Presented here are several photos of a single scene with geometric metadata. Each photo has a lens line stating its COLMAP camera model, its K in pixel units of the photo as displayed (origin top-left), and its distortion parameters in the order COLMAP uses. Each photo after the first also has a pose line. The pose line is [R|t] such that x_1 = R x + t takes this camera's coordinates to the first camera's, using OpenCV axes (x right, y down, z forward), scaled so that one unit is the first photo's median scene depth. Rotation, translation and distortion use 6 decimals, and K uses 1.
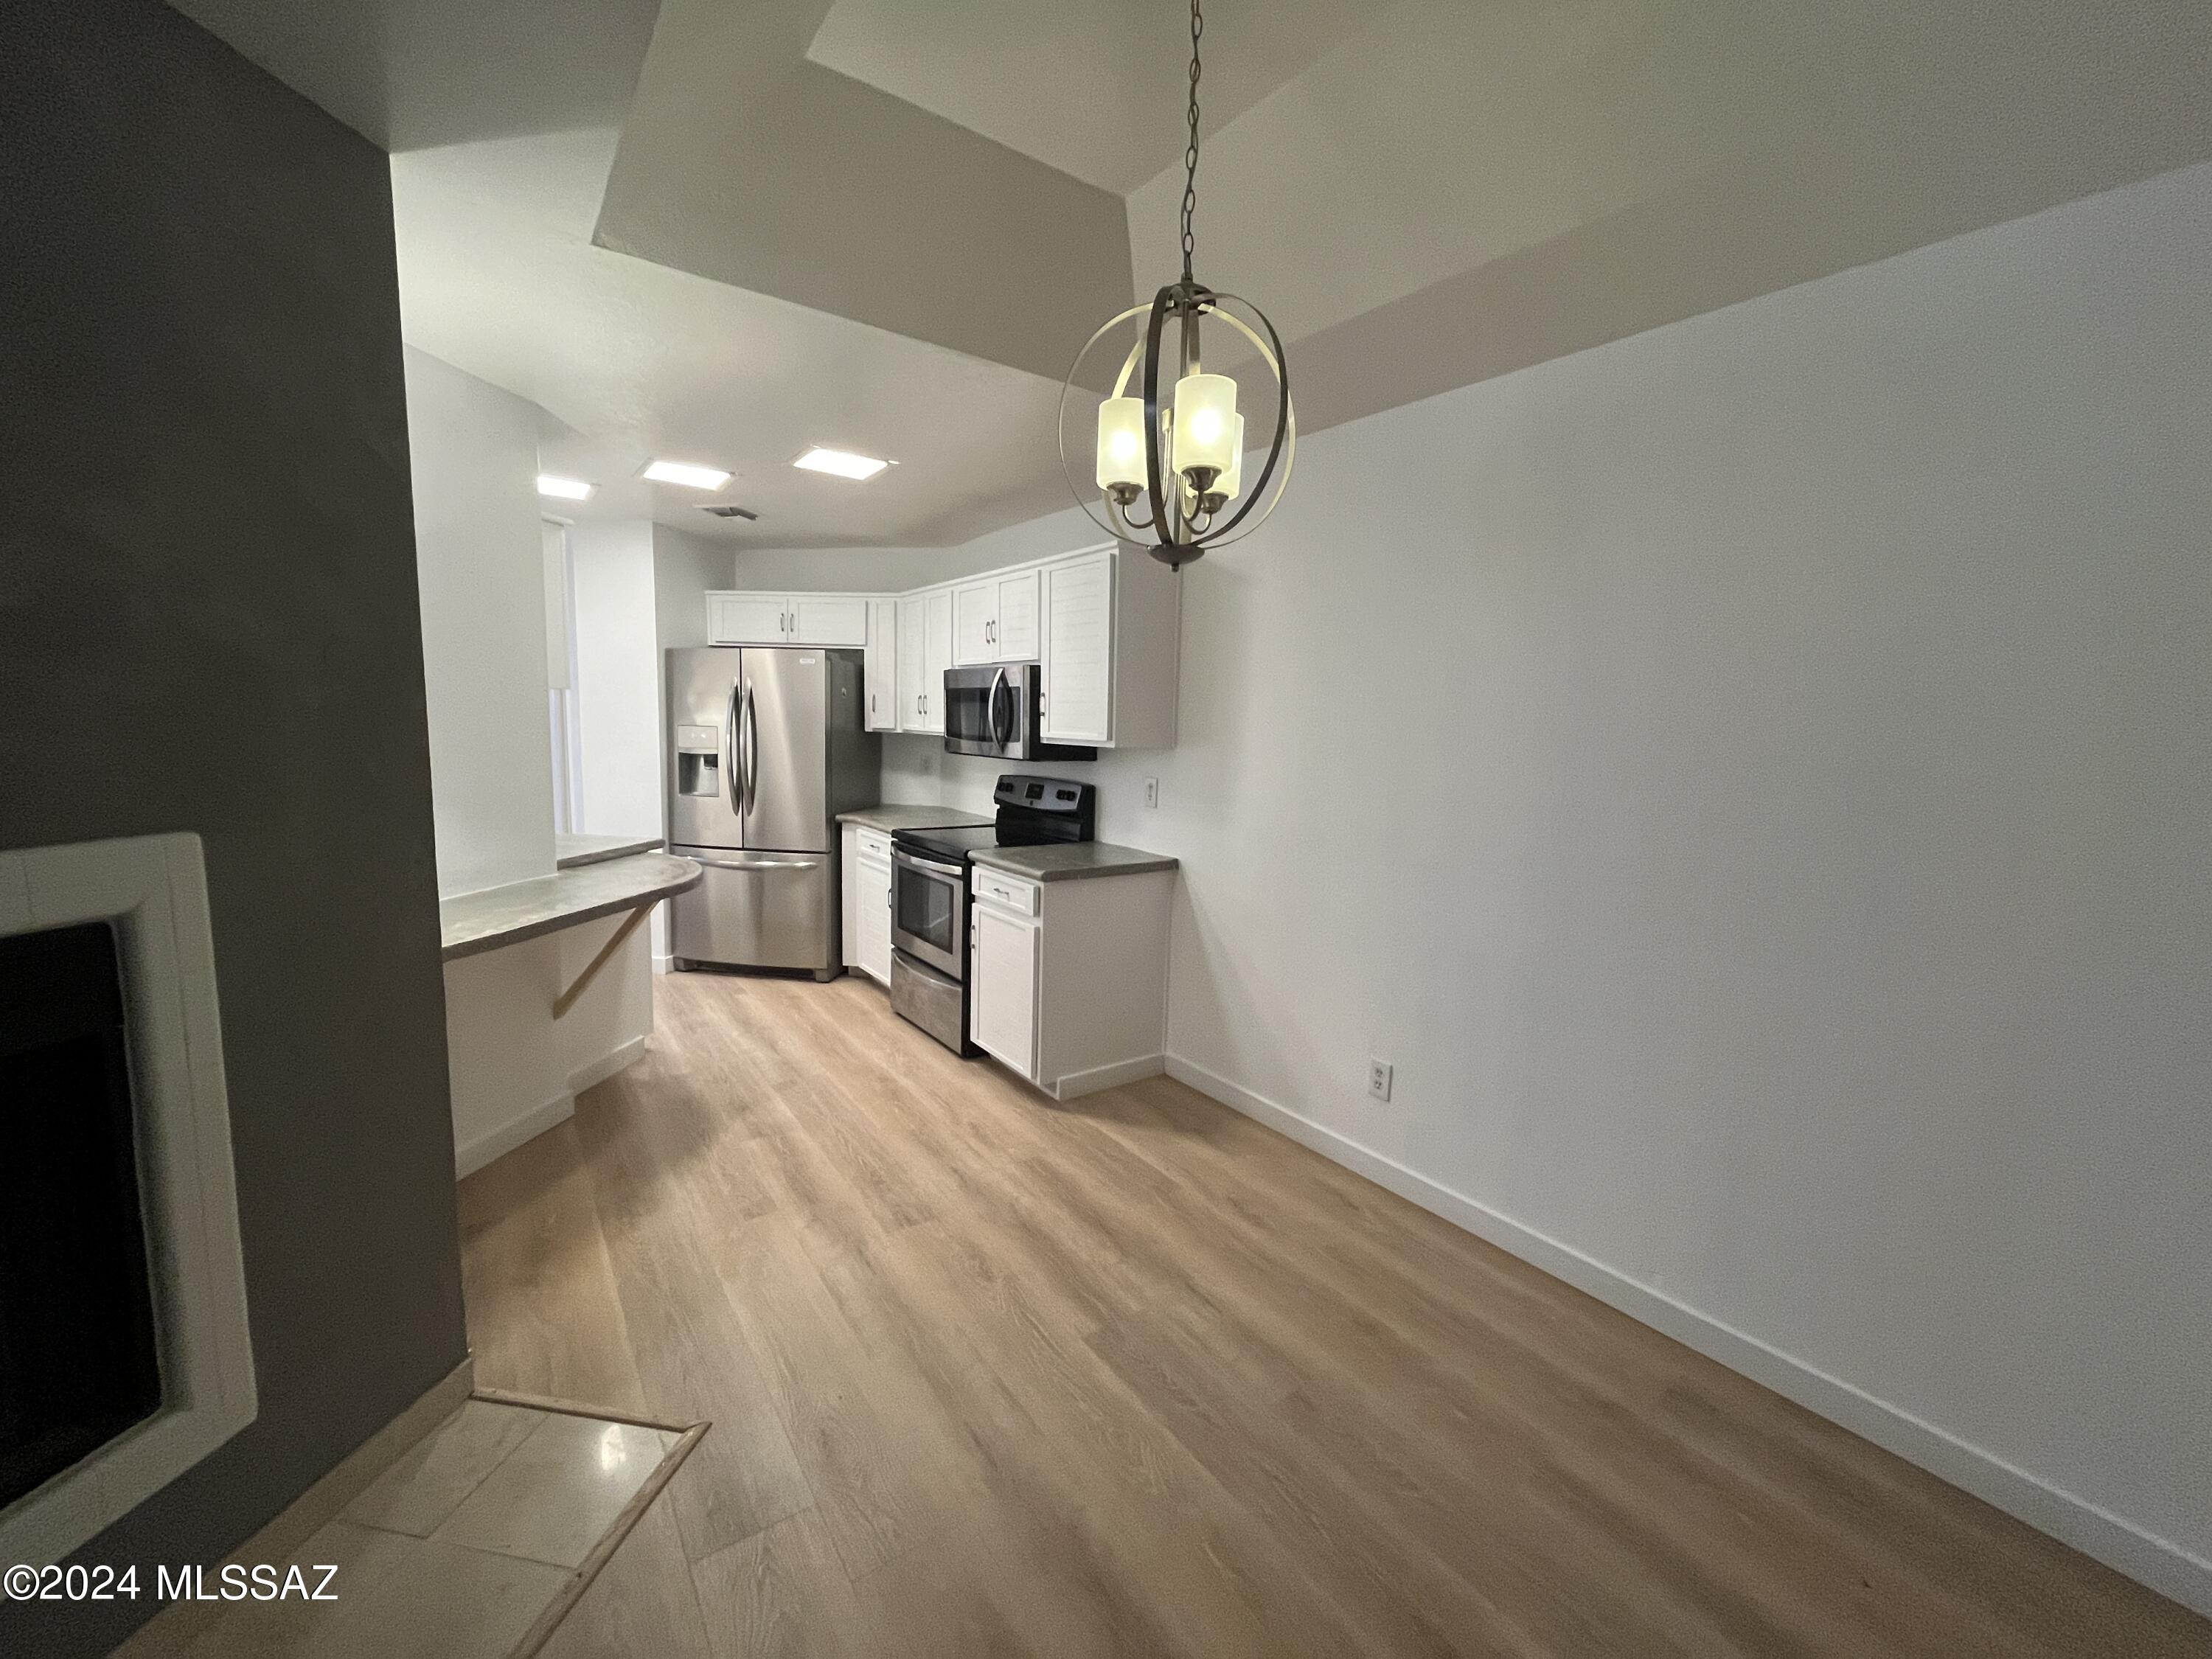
lens RADIAL K [[890.2, 0, 1097.2], [0, 890.2, 829.8], [0, 0, 1]] dist [-0.000463, -0.000193]
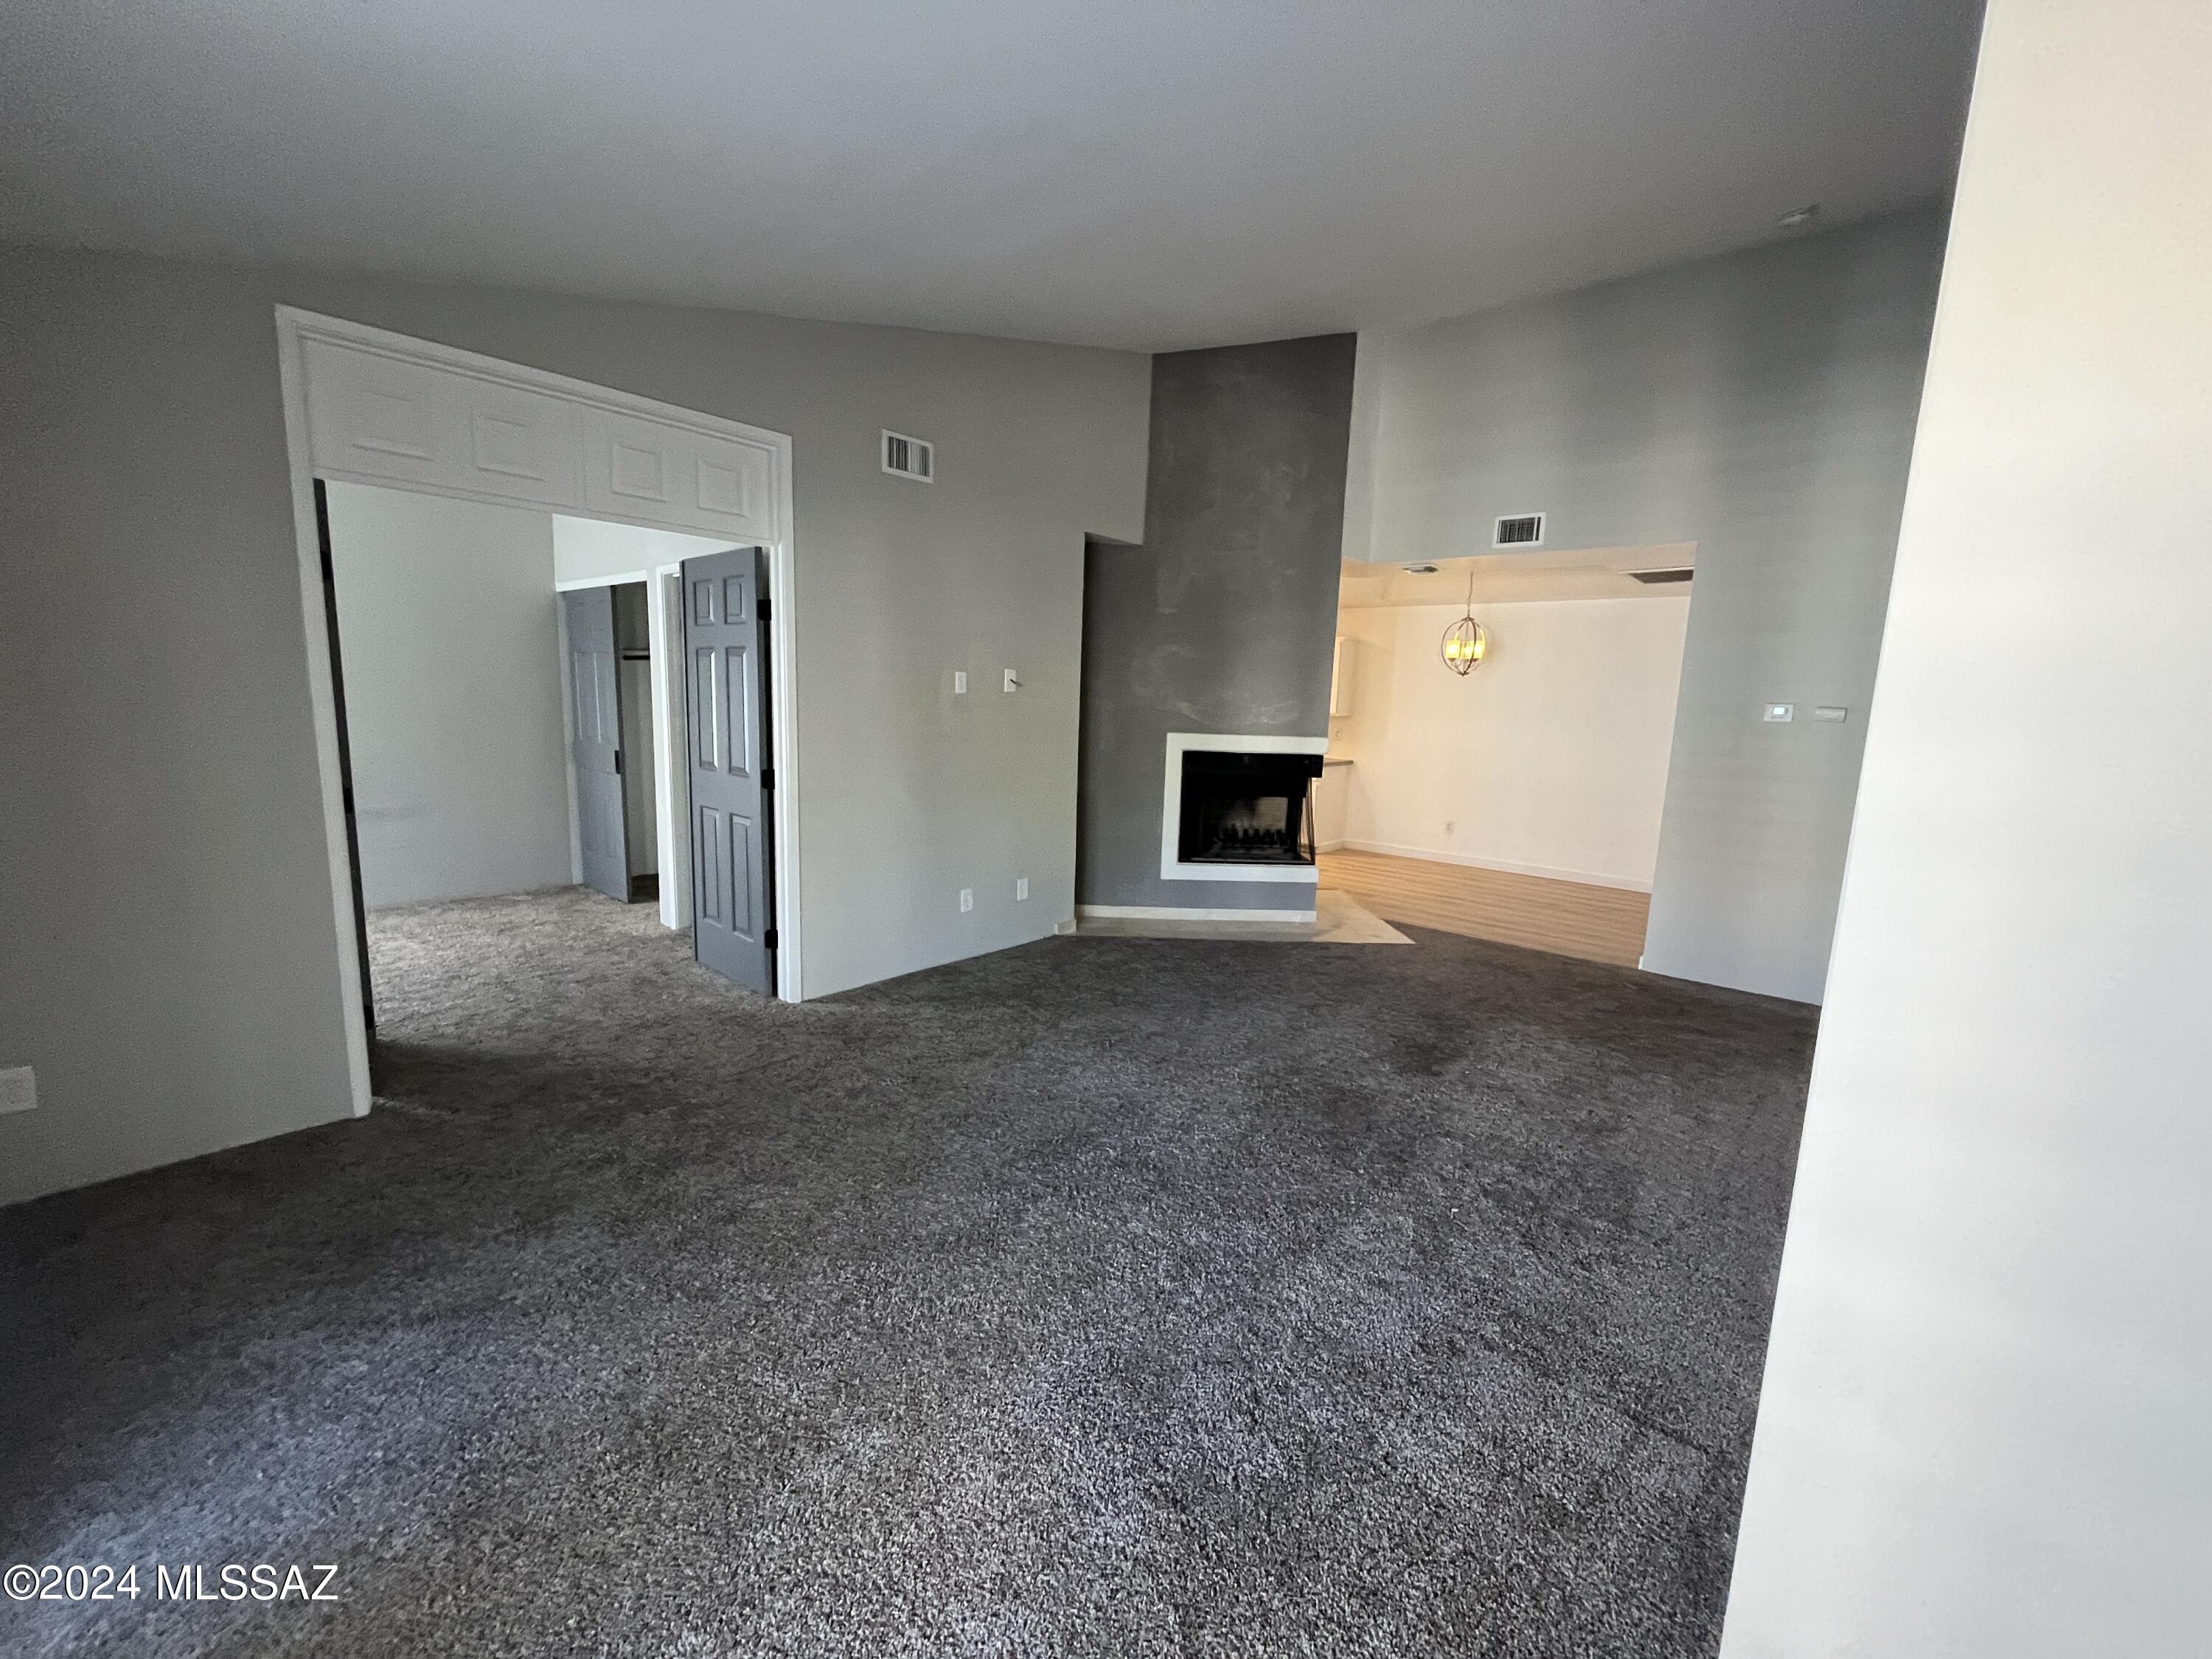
lens RADIAL K [[890.2, 0, 1104.0], [0, 890.2, 829.8], [0, 0, 1]] dist [-0.000463, -0.000193]
pose [[0.971921, -0.031120, 0.233240, -1.194449], [0.023007, 0.999035, 0.037425, 0.120118], [-0.234180, -0.031008, 0.971699, -1.299508]]
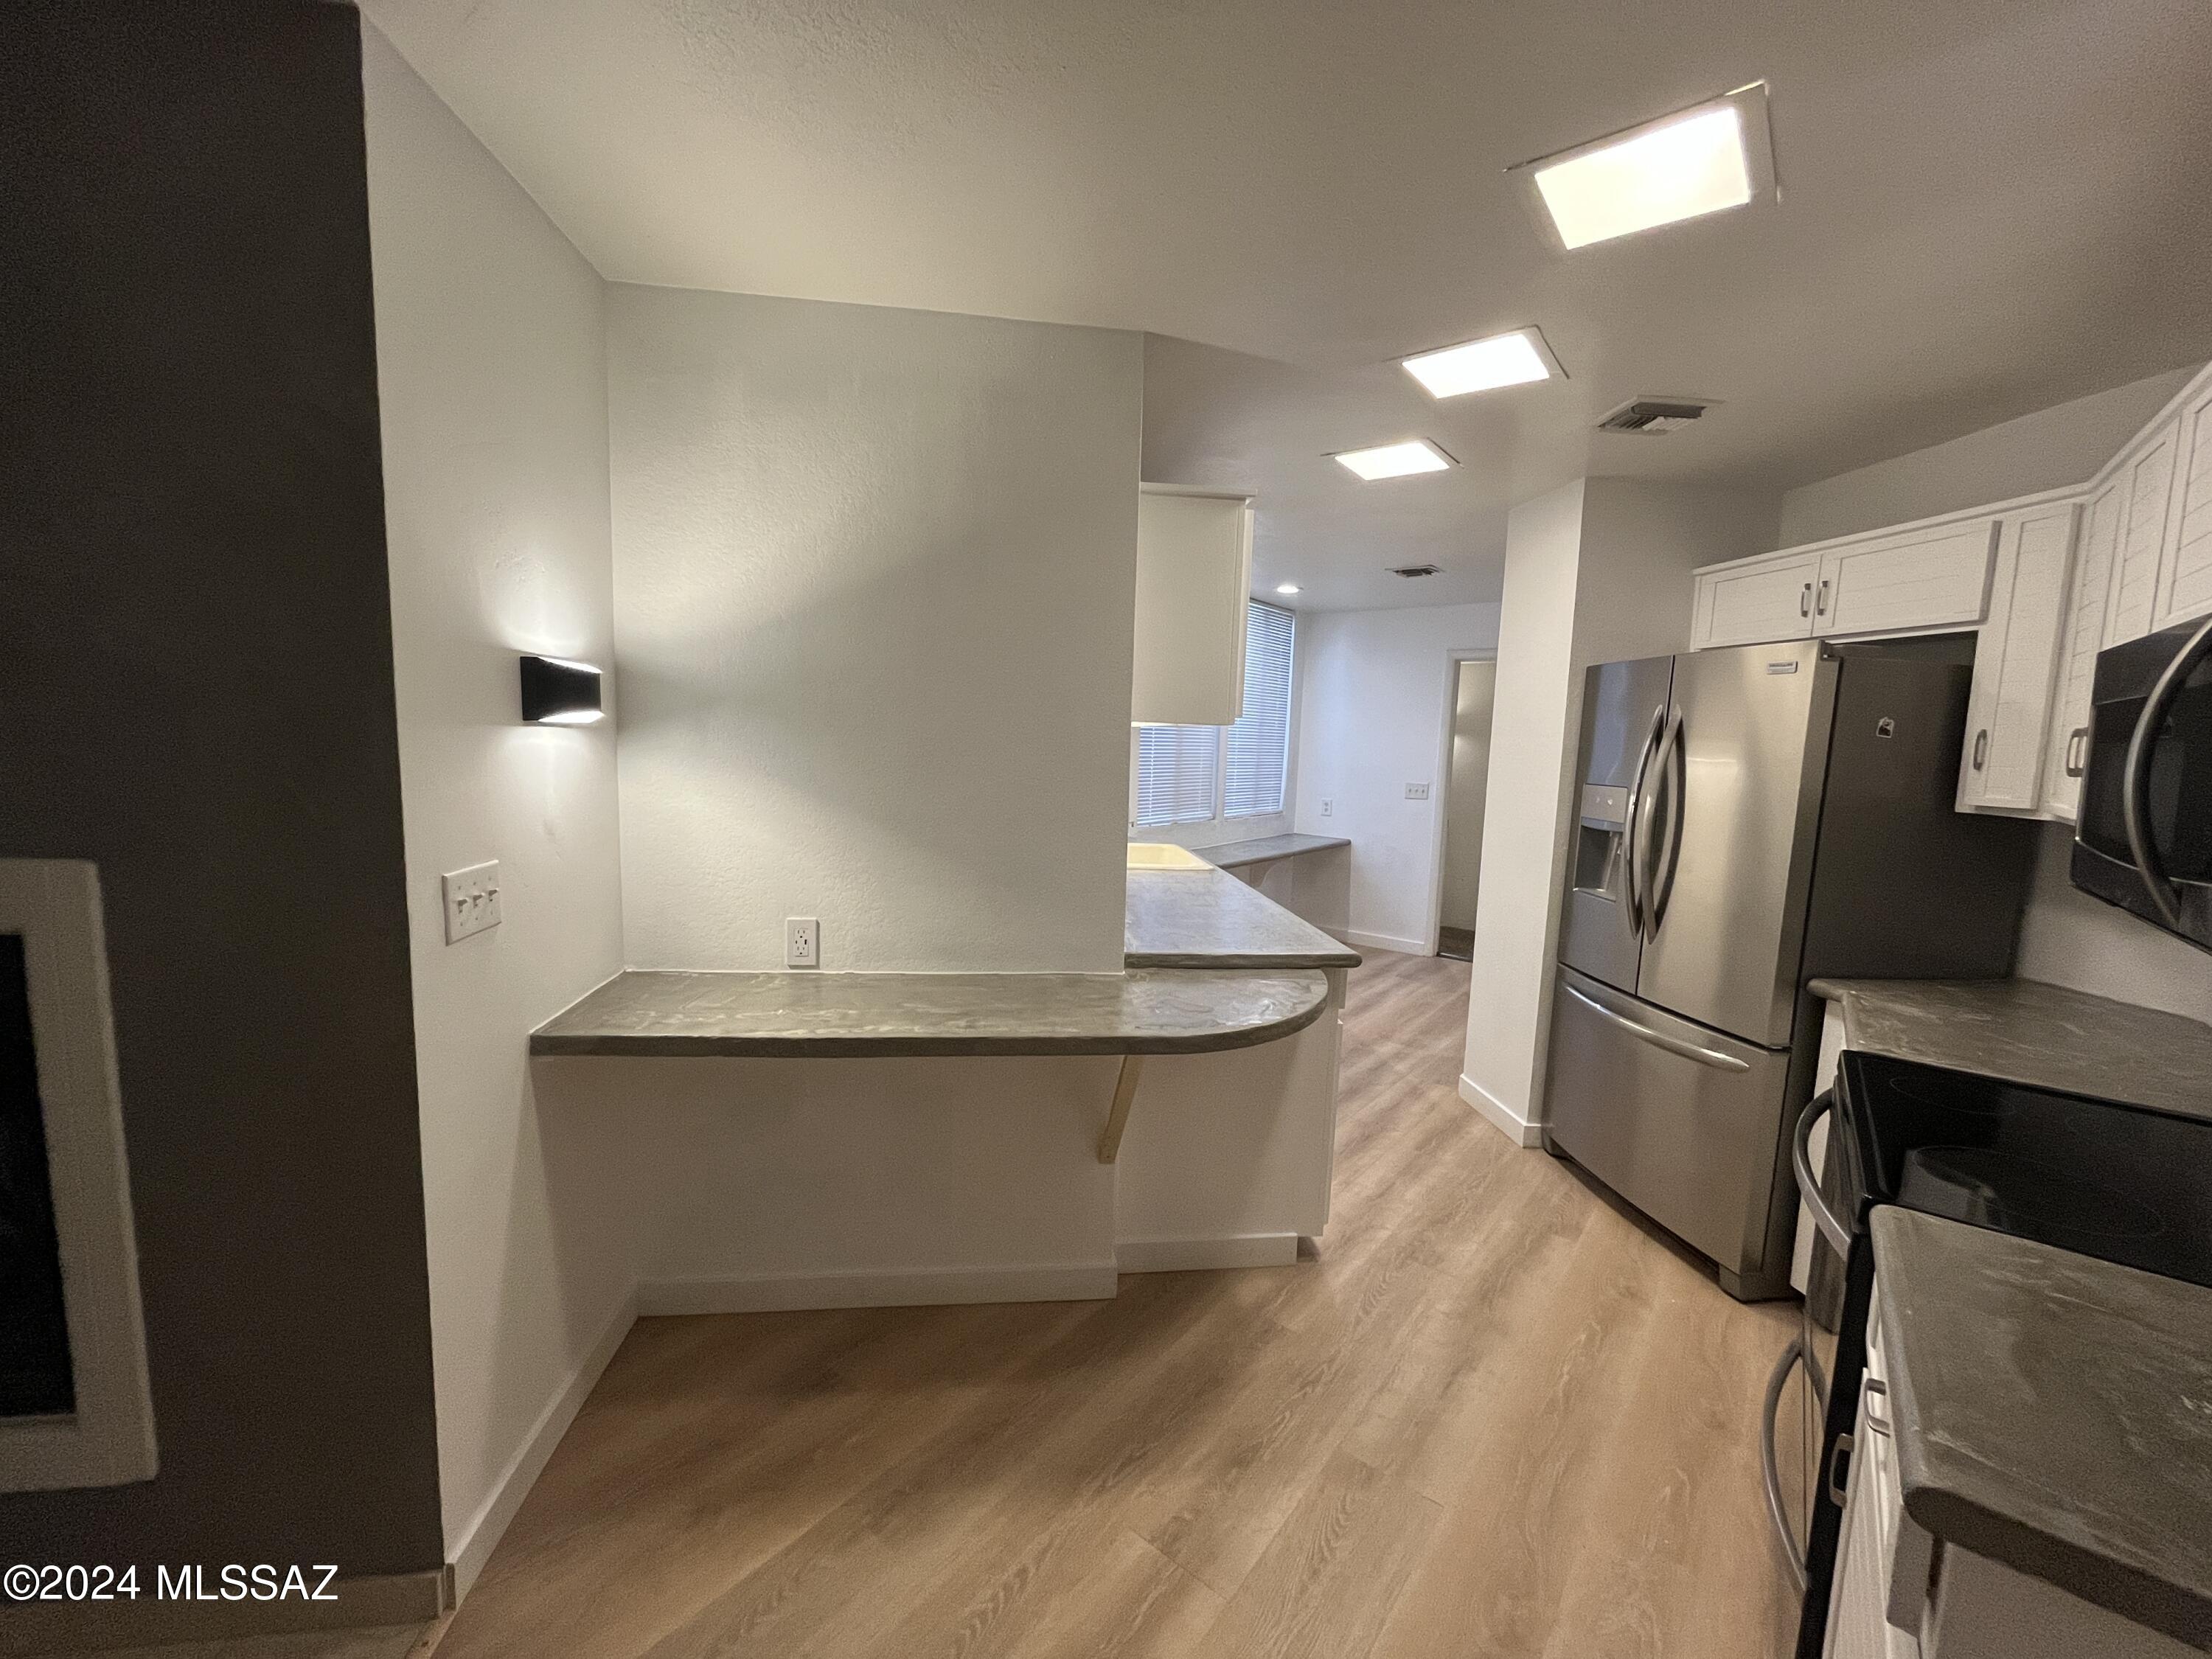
lens RADIAL K [[890.2, 0, 1106.9], [0, 890.2, 830.1], [0, 0, 1]] dist [-0.000463, -0.000193]
pose [[0.279513, 0.085171, -0.956357, 0.072883], [-0.143561, 0.988568, 0.046082, -0.084558], [0.949348, 0.124415, 0.288545, 0.645727]]
